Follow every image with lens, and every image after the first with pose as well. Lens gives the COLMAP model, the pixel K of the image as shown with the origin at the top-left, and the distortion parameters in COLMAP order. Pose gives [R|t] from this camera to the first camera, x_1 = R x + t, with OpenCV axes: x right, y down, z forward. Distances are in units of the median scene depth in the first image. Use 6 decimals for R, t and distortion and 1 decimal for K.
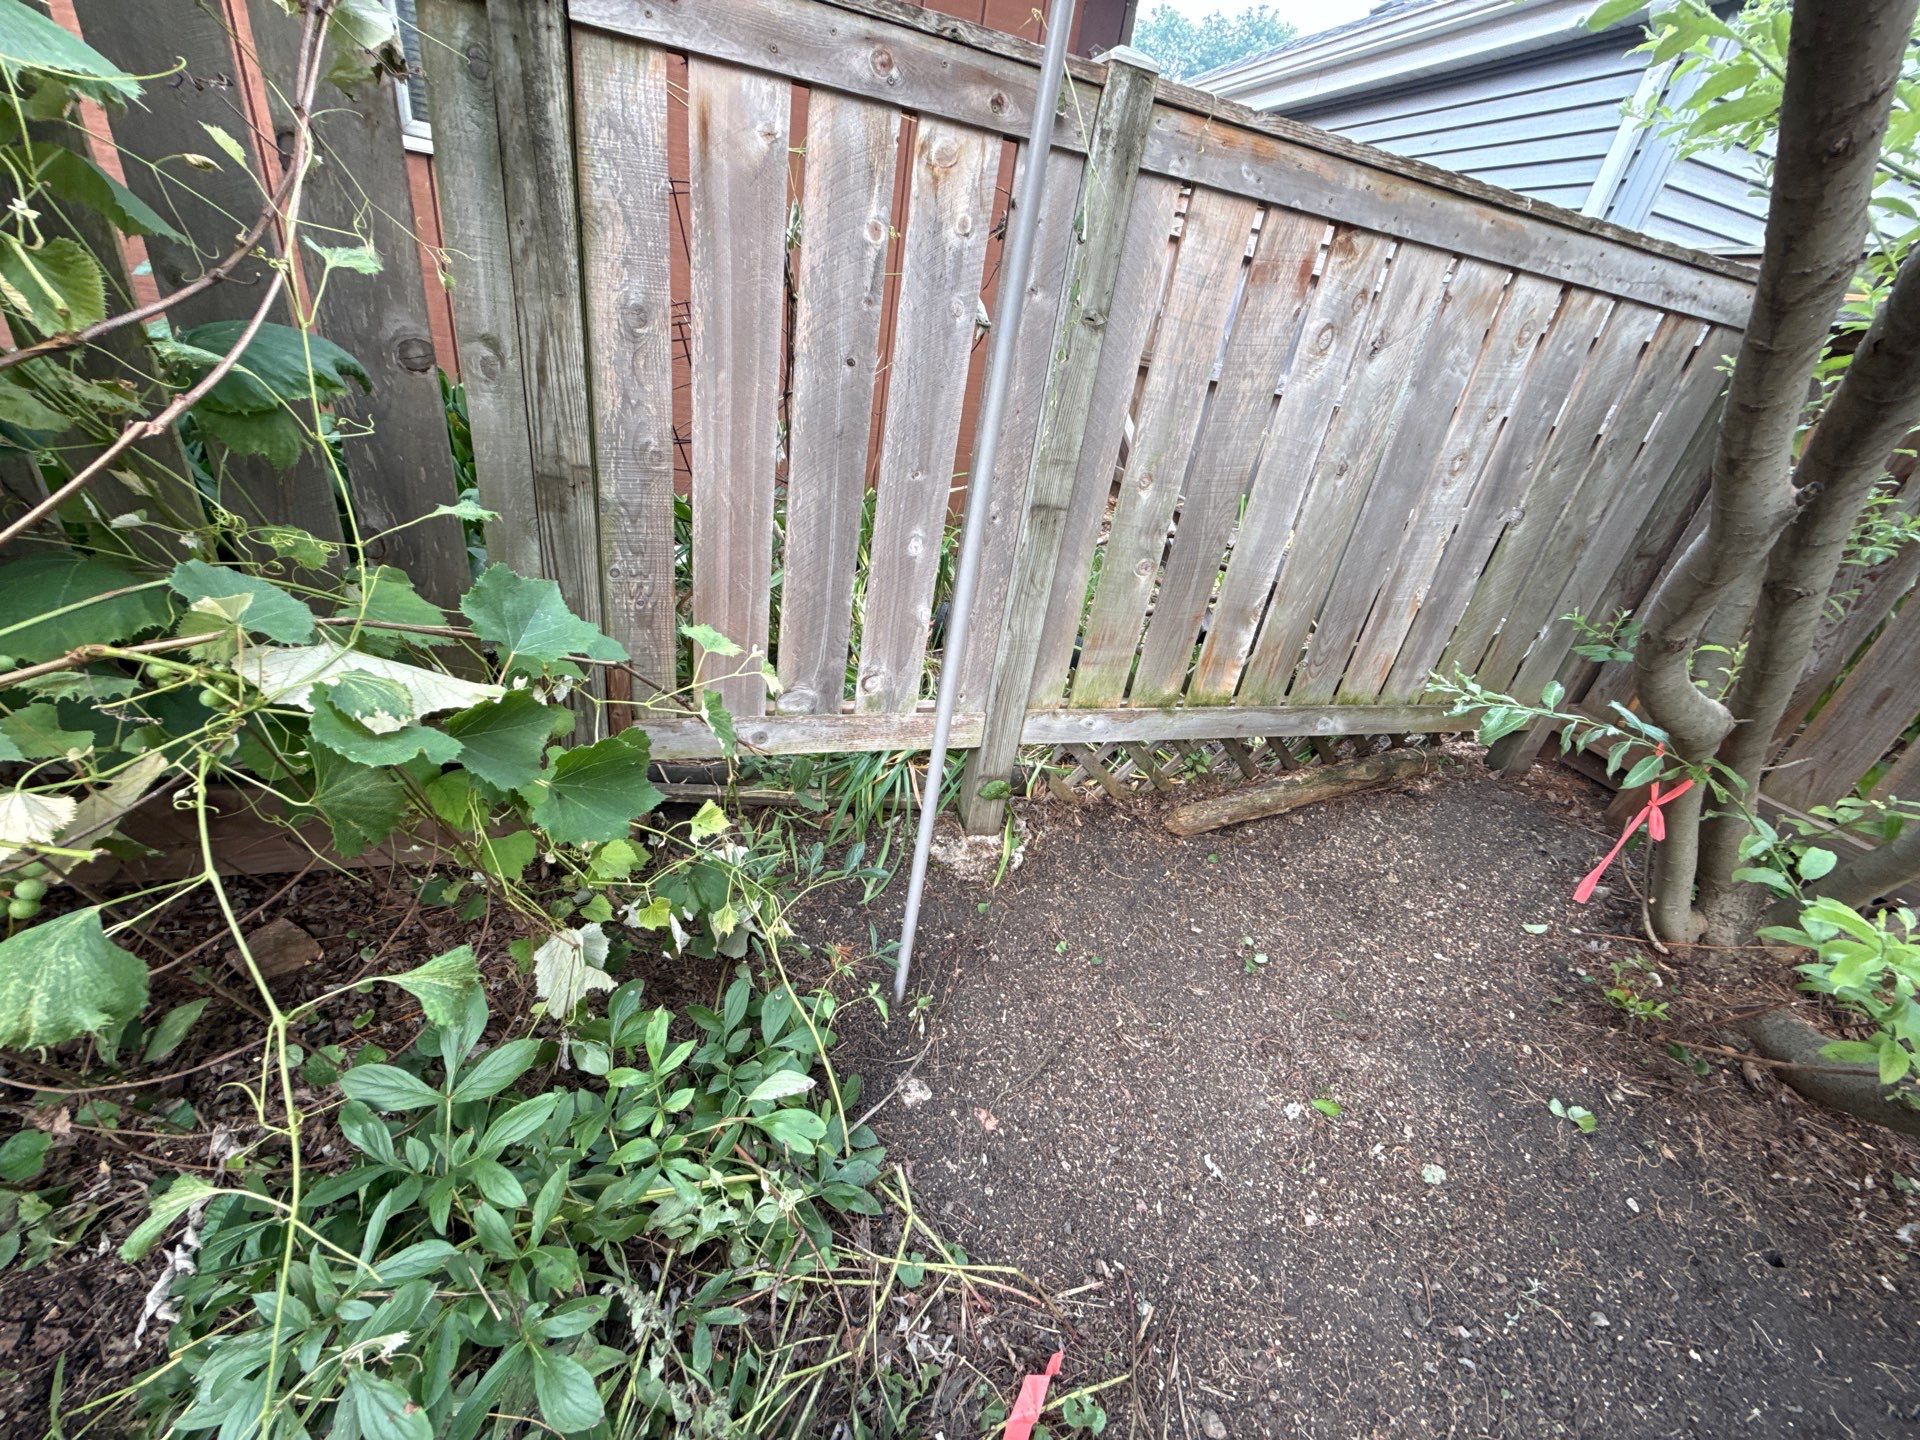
lens RADIAL K [[762.2, 0, 950.4], [0, 762.2, 719.4], [0, 0, 1]] dist [-0.001141, 0.000127]
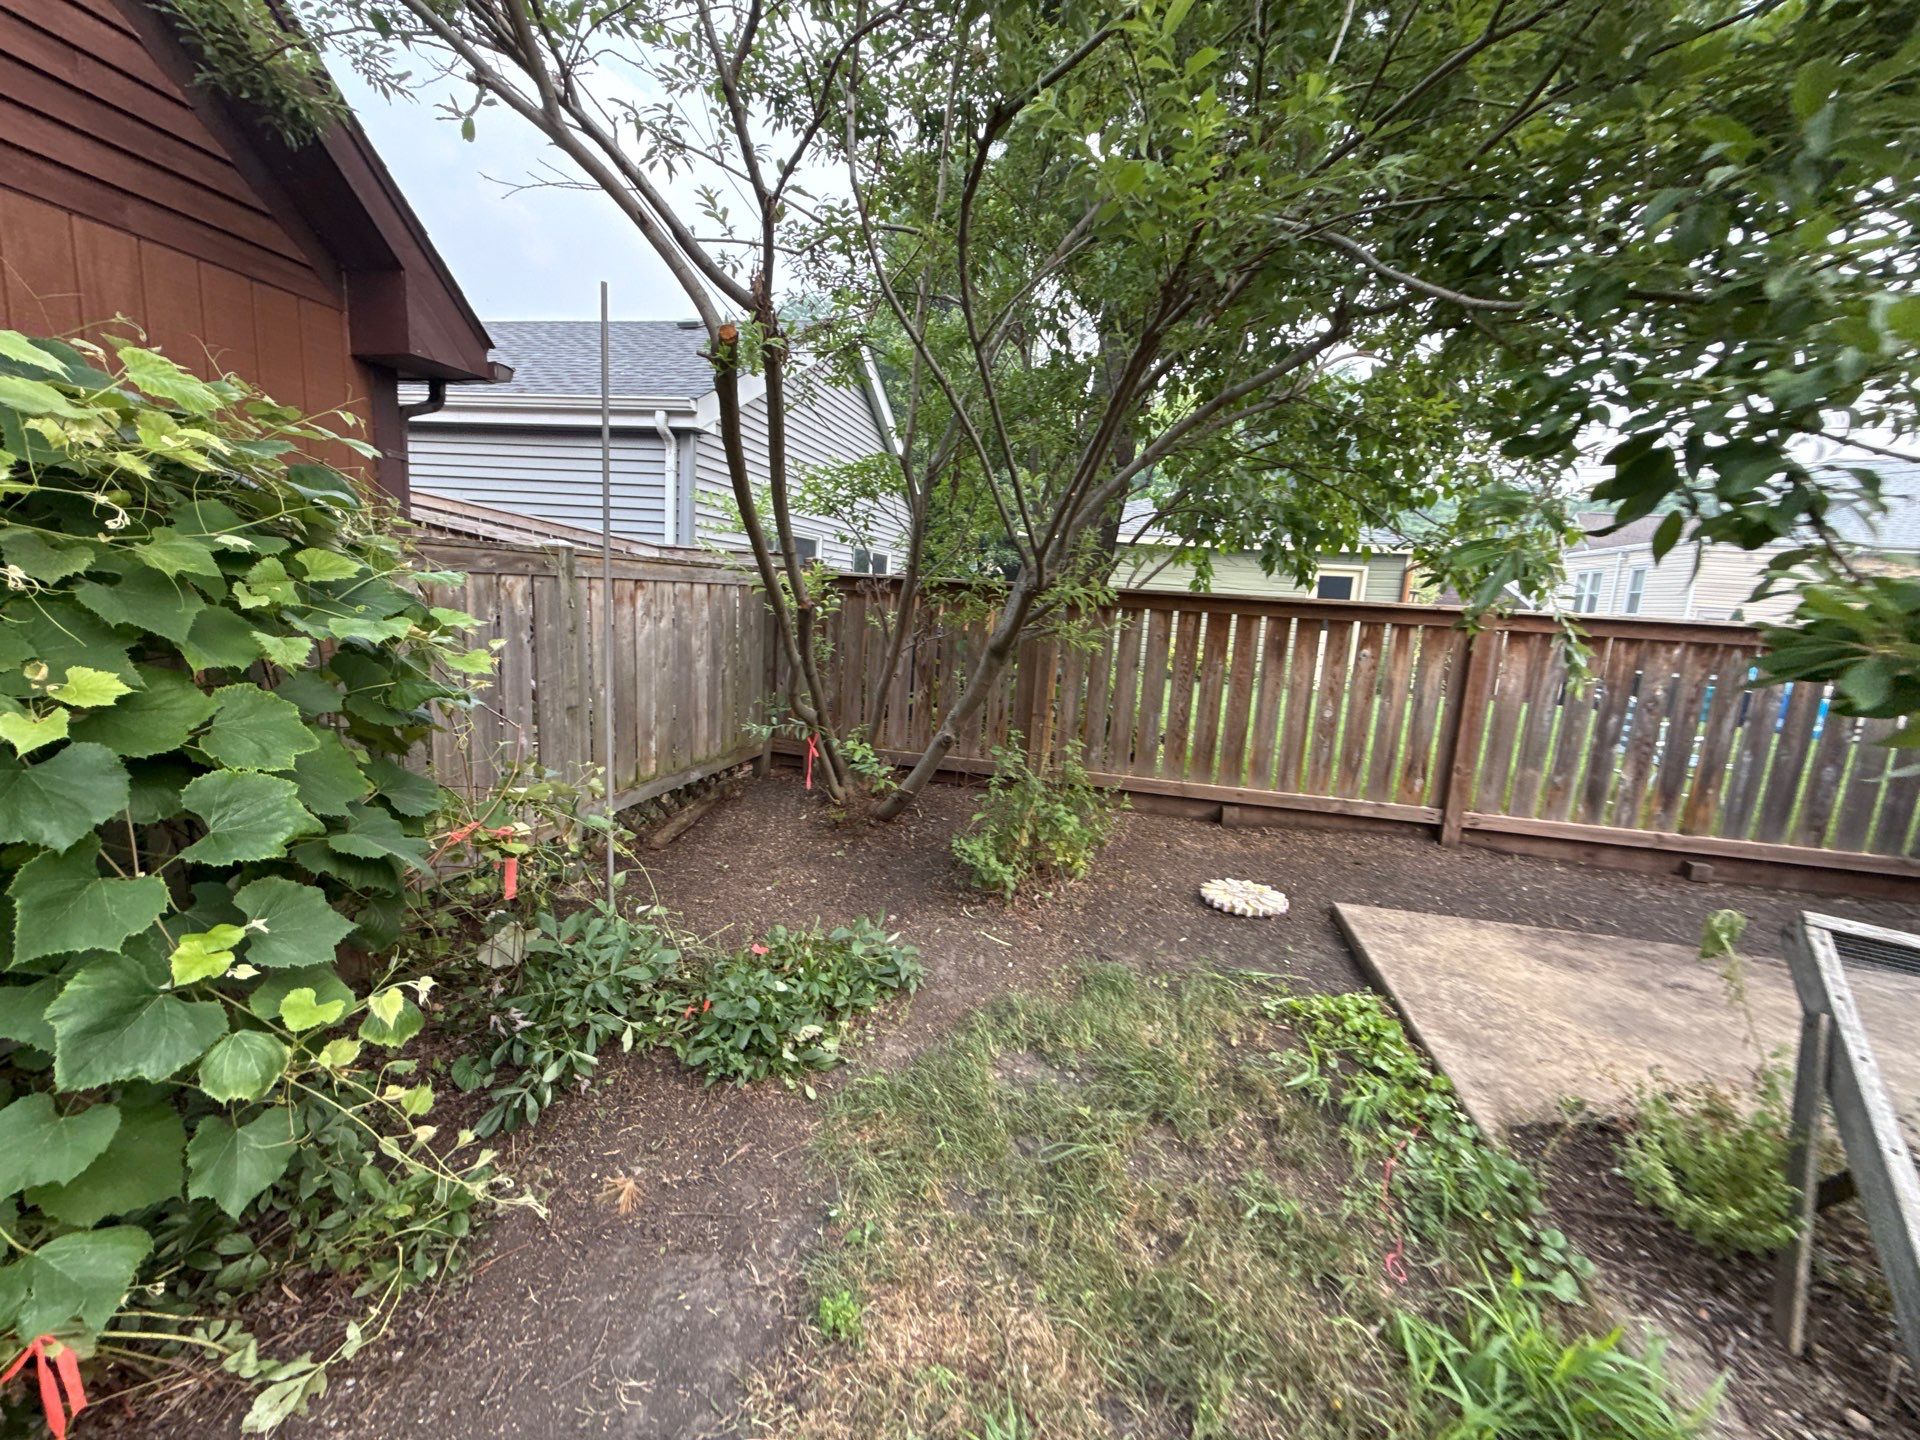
lens RADIAL K [[762.2, 0, 962.0], [0, 762.2, 708.0], [0, 0, 1]] dist [-0.001141, 0.000127]
pose [[0.511490, -0.244484, 0.823775, -1.009915], [0.415946, 0.909315, 0.011606, 0.151630], [-0.751908, 0.336710, 0.566798, -0.999155]]
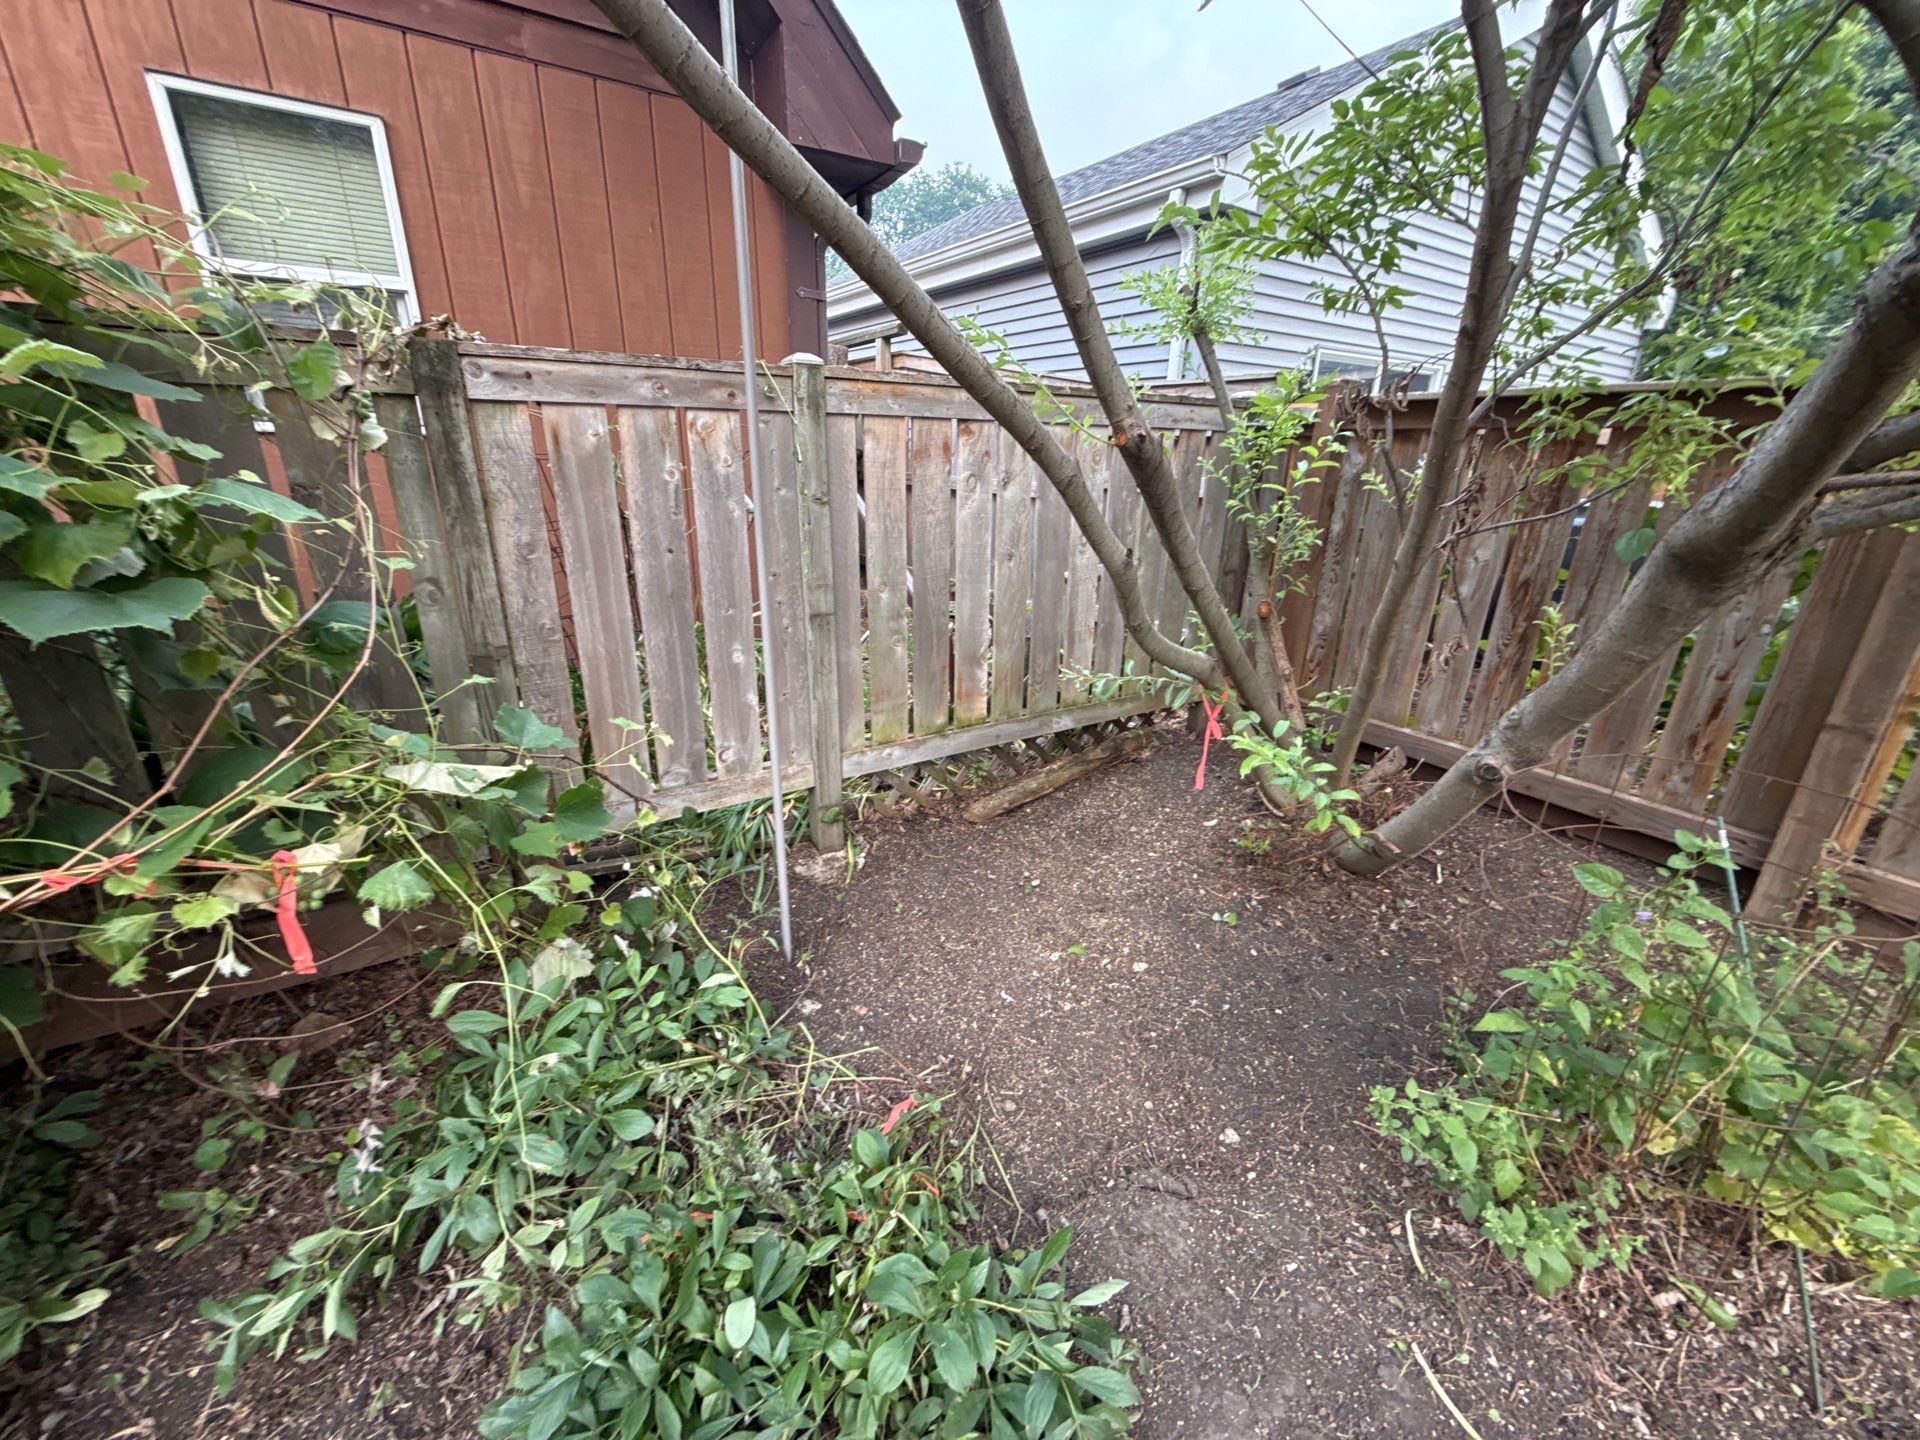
lens RADIAL K [[762.2, 0, 952.6], [0, 762.2, 718.9], [0, 0, 1]] dist [-0.001141, 0.000127]
pose [[0.958975, -0.208237, 0.192367, 0.040403], [0.230679, 0.967613, -0.102527, 0.124723], [-0.164786, 0.142696, 0.975953, -0.448124]]
